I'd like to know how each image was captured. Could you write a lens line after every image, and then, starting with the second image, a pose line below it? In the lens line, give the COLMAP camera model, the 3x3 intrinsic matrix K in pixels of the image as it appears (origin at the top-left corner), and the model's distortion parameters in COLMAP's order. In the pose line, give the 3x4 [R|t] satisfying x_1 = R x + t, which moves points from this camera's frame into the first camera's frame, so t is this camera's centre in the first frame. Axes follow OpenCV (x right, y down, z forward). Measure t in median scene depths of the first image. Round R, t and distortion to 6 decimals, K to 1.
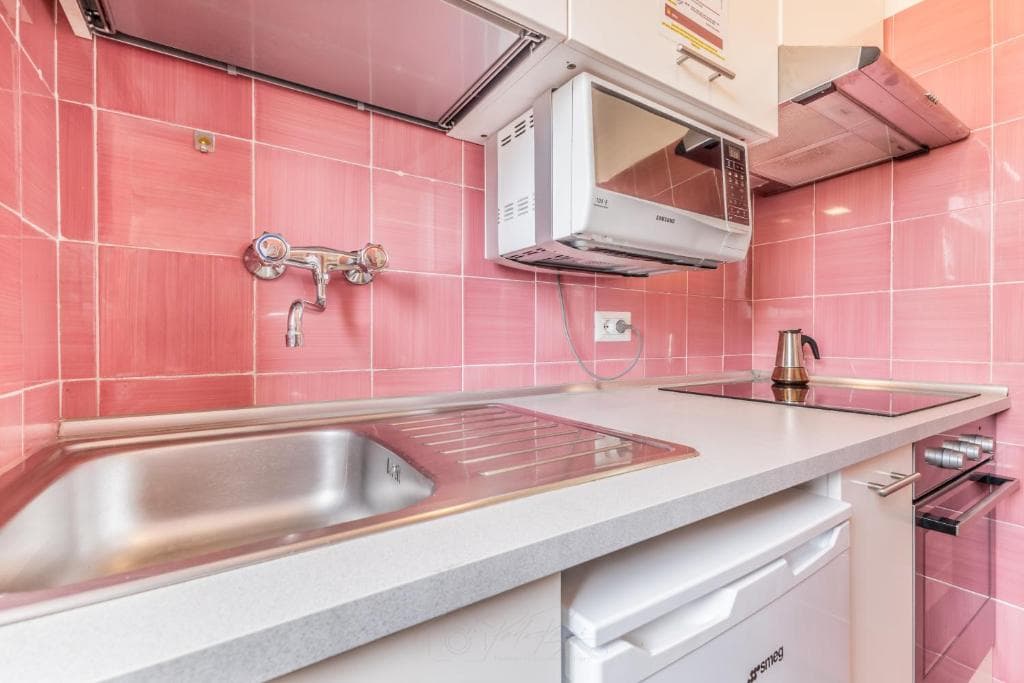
lens RADIAL K [[448.6, 0, 514.2], [0, 448.6, 327.7], [0, 0, 1]] dist [0.022626, -0.007632]
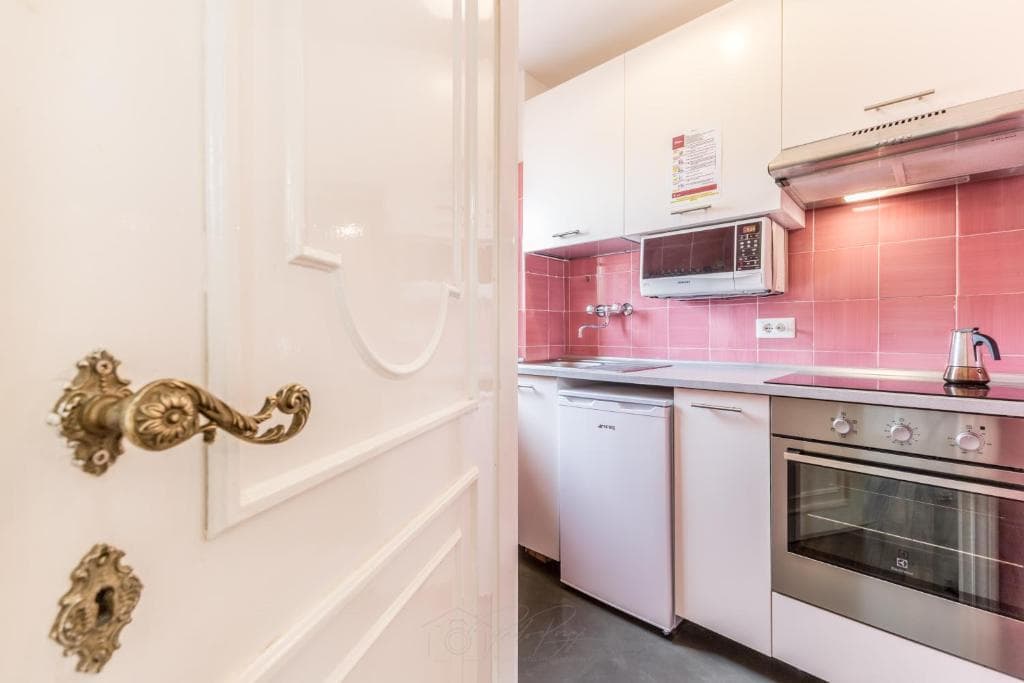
lens RADIAL K [[448.6, 0, 514.2], [0, 448.6, 327.7], [0, 0, 1]] dist [0.022626, -0.007632]
pose [[0.242865, -0.012855, -0.969975, 1.553919], [0.020977, 0.999748, -0.007997, -0.010511], [0.969833, -0.018405, 0.243074, -0.240916]]
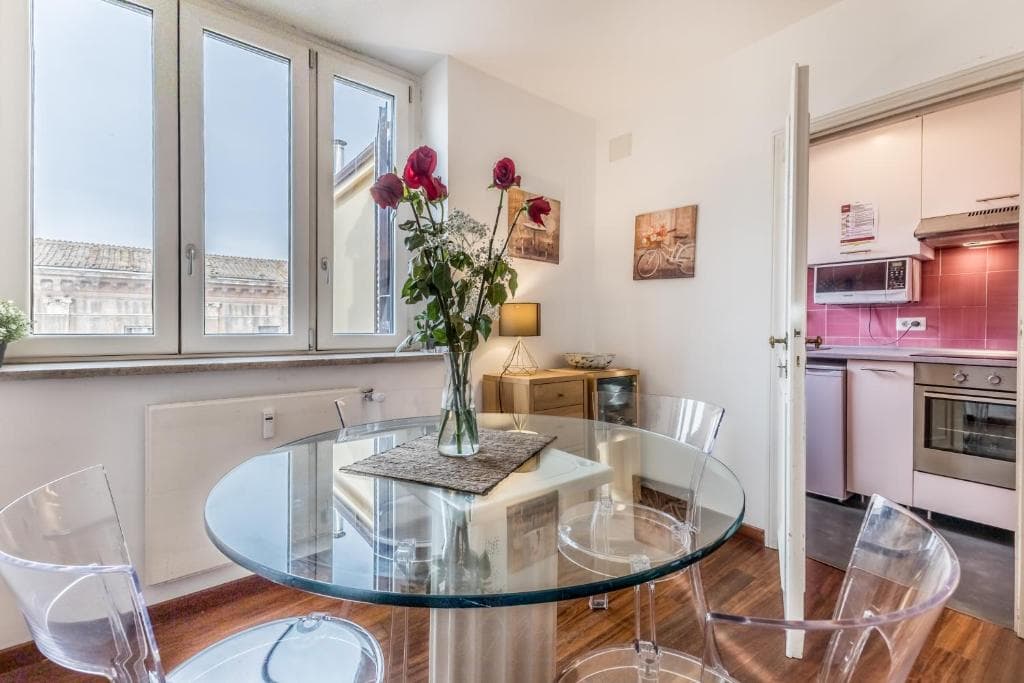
lens RADIAL K [[448.6, 0, 514.2], [0, 448.6, 327.7], [0, 0, 1]] dist [0.022626, -0.007632]
pose [[0.098396, 0.002412, -0.995144, 2.483364], [0.019354, 0.999803, 0.004337, -0.035692], [0.994959, -0.019687, 0.098330, -1.355994]]
